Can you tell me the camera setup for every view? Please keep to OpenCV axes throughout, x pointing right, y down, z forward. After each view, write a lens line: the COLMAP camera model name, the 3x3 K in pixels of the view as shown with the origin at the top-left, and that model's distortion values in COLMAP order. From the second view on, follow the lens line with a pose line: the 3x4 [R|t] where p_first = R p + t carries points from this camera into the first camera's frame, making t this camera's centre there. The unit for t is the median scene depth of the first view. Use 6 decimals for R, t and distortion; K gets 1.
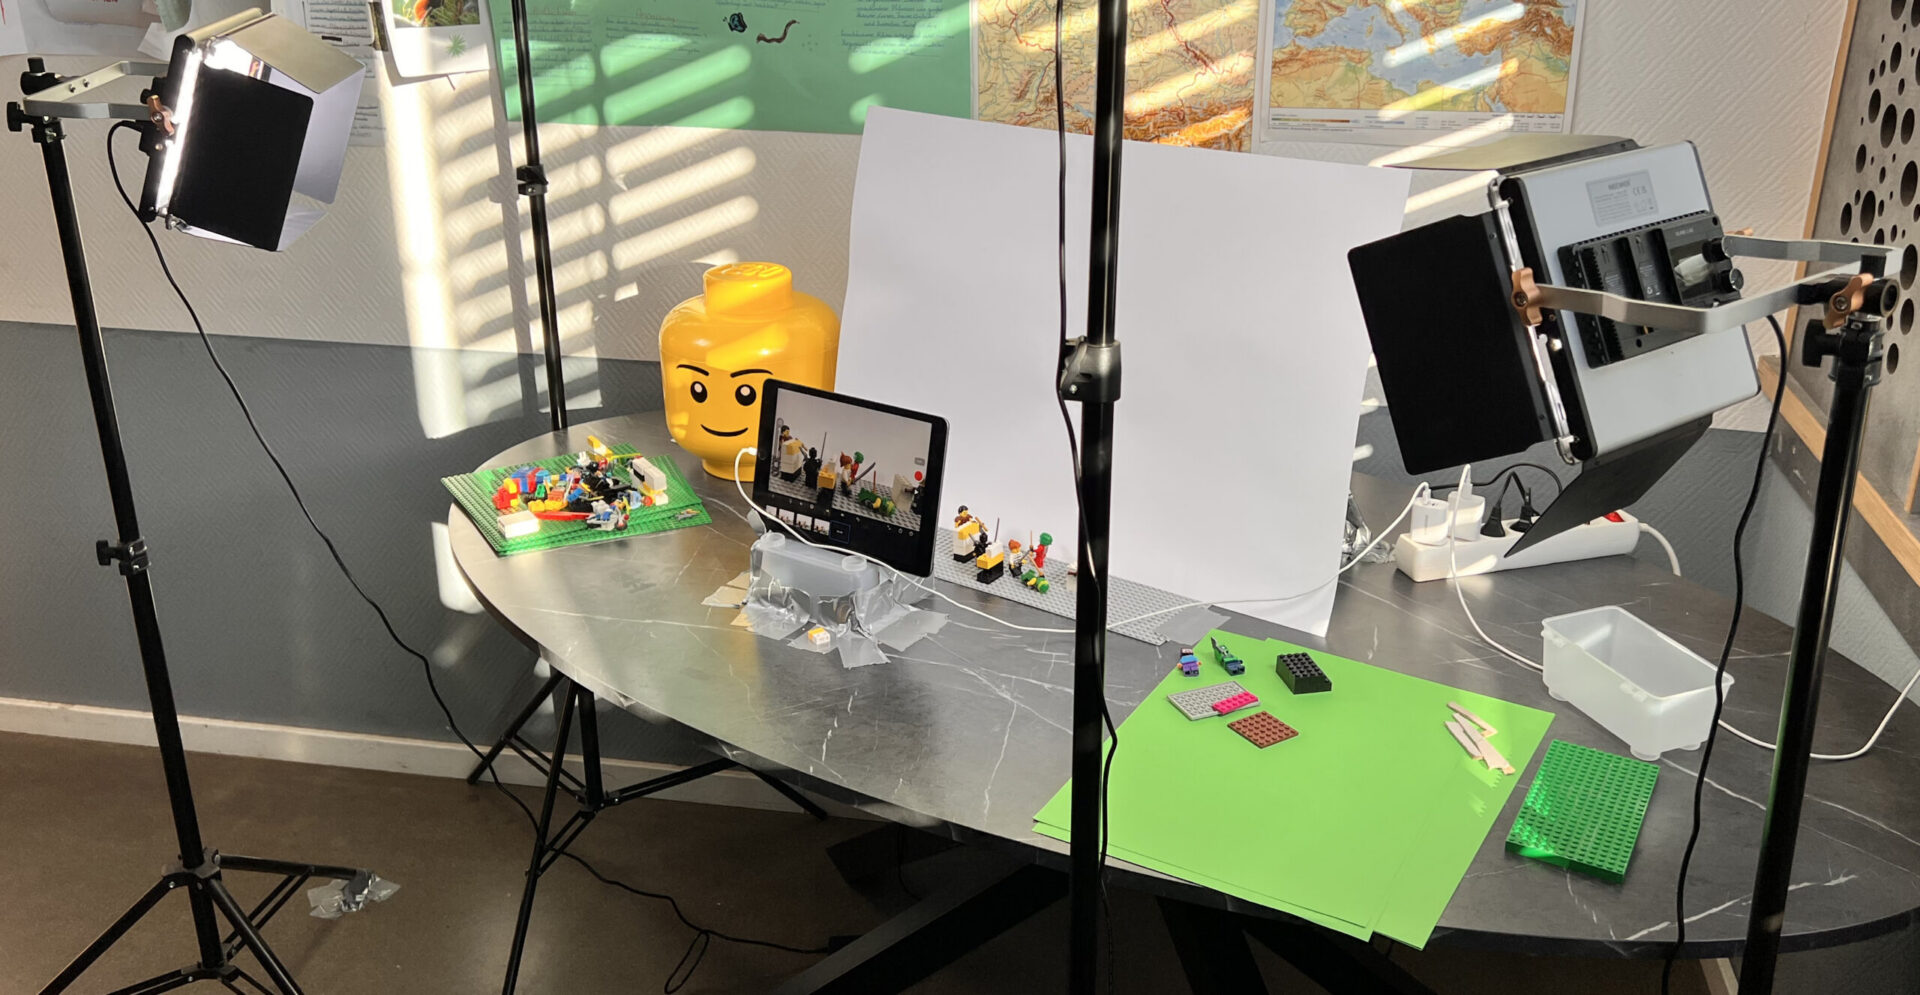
lens RADIAL K [[1738.6, 0, 960.0], [0, 1738.6, 497.5], [0, 0, 1]] dist [0.134148, 0.000618]
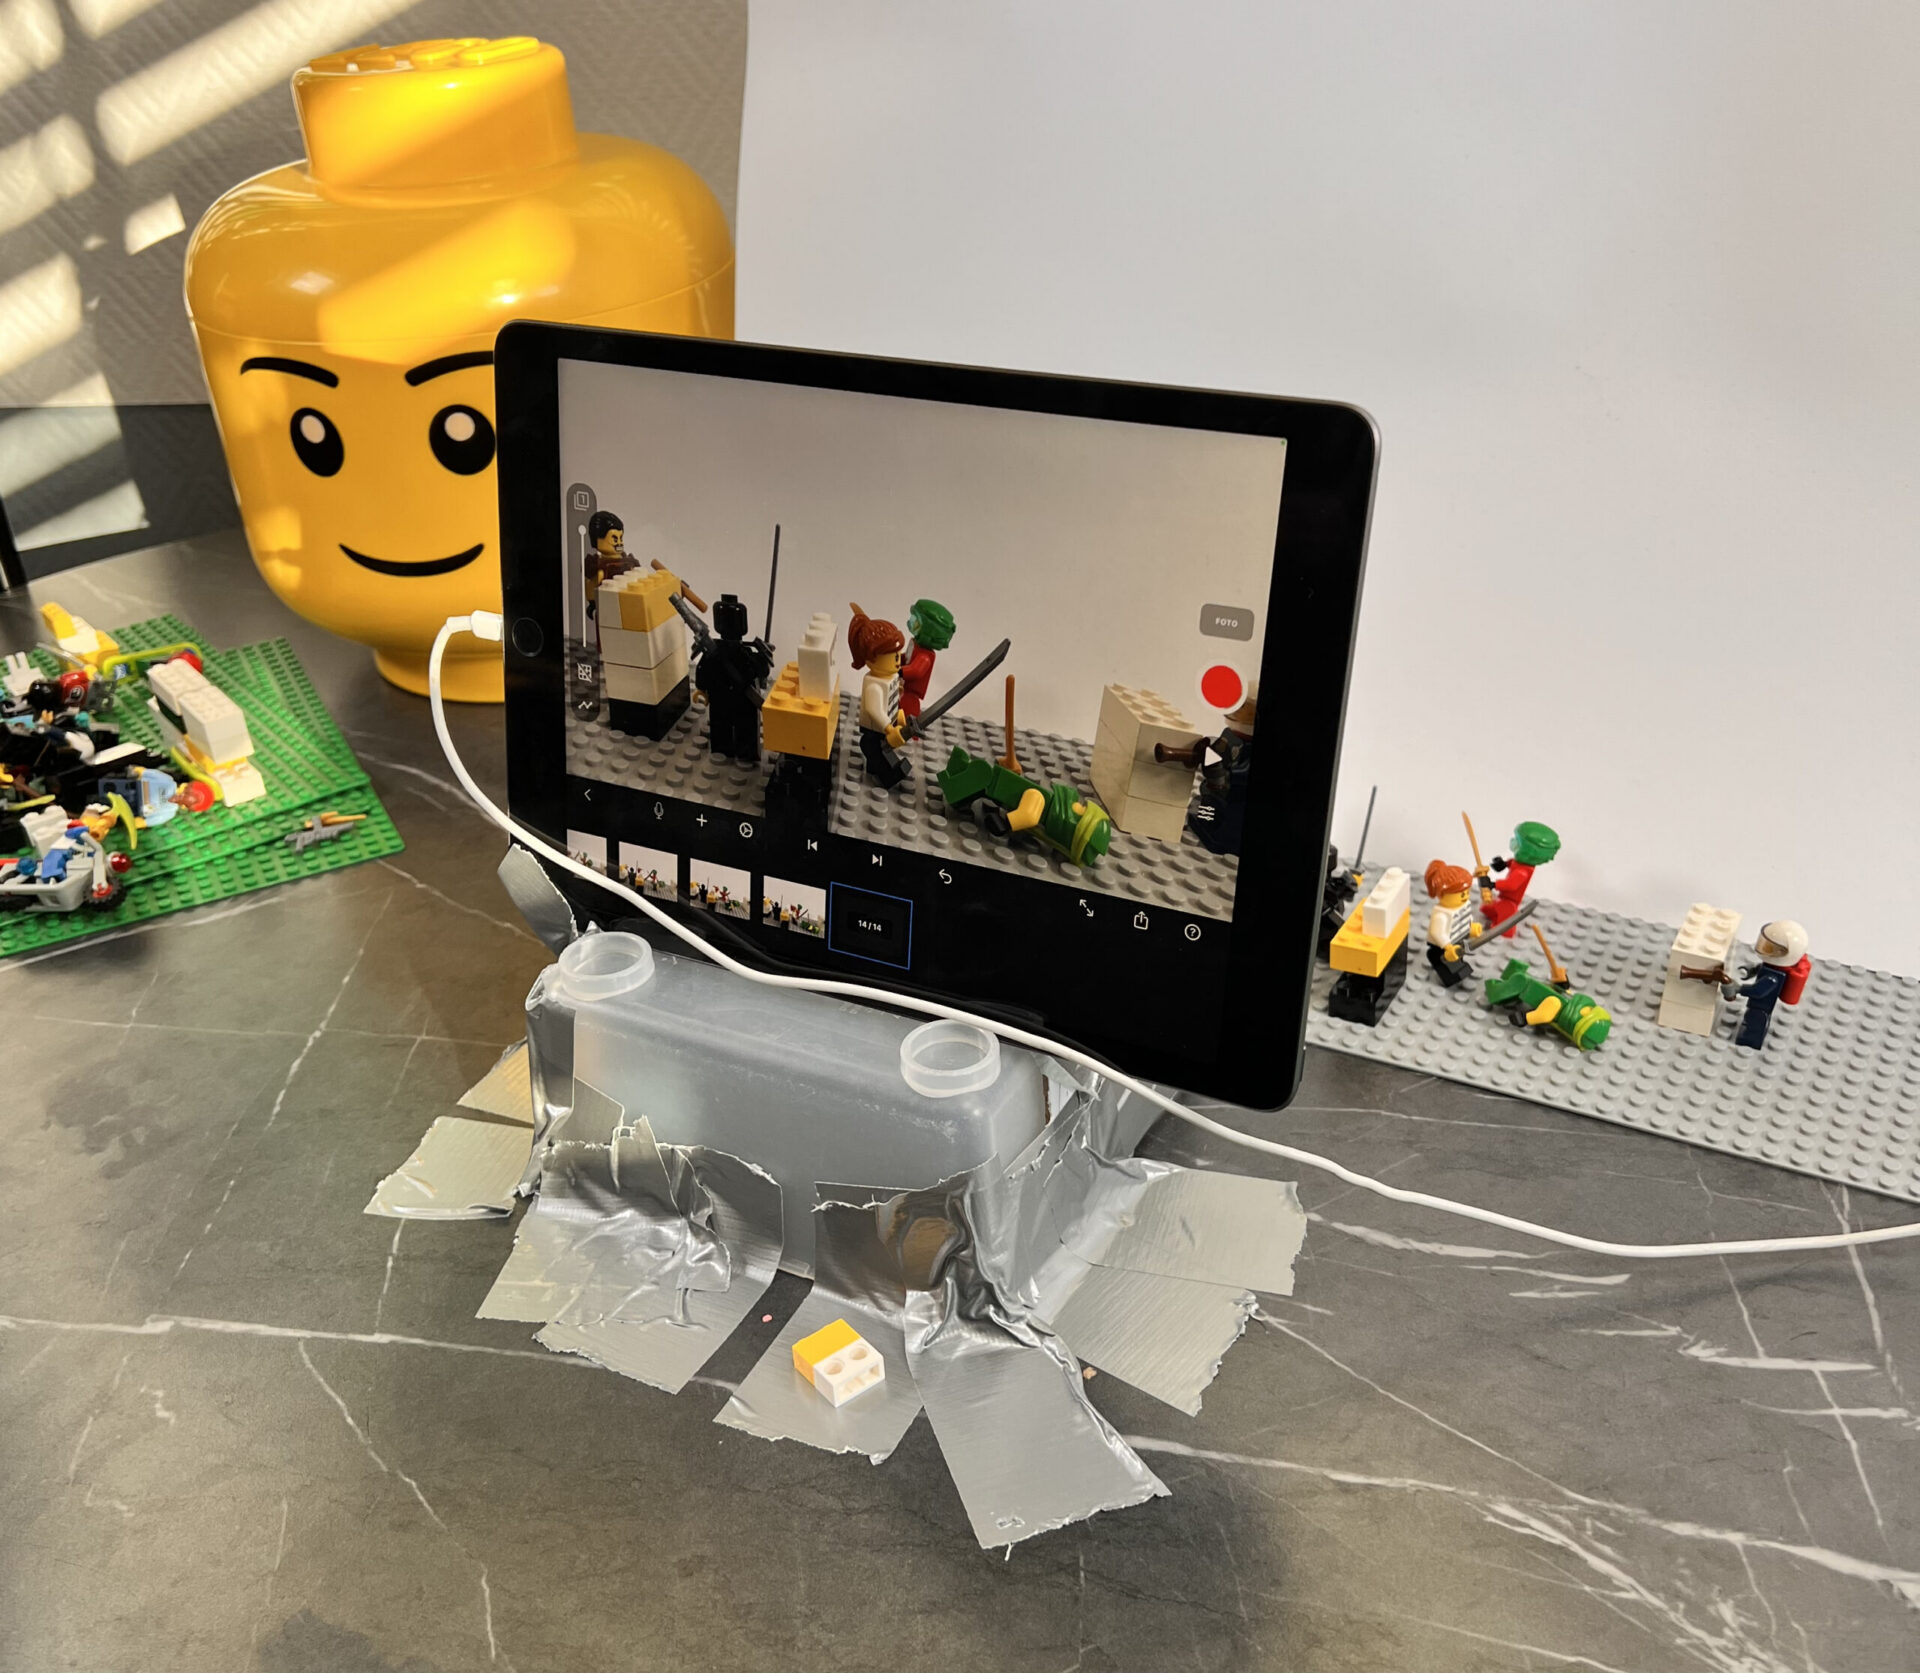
lens RADIAL K [[1846.3, 0, 957.7], [0, 1846.3, 929.6], [0, 0, 1]] dist [0.112166, -0.320857]
pose [[0.992730, -0.092710, 0.076758, -0.076000], [0.078627, 0.982367, 0.169626, -0.023928], [-0.091130, -0.162357, 0.982515, 0.723255]]
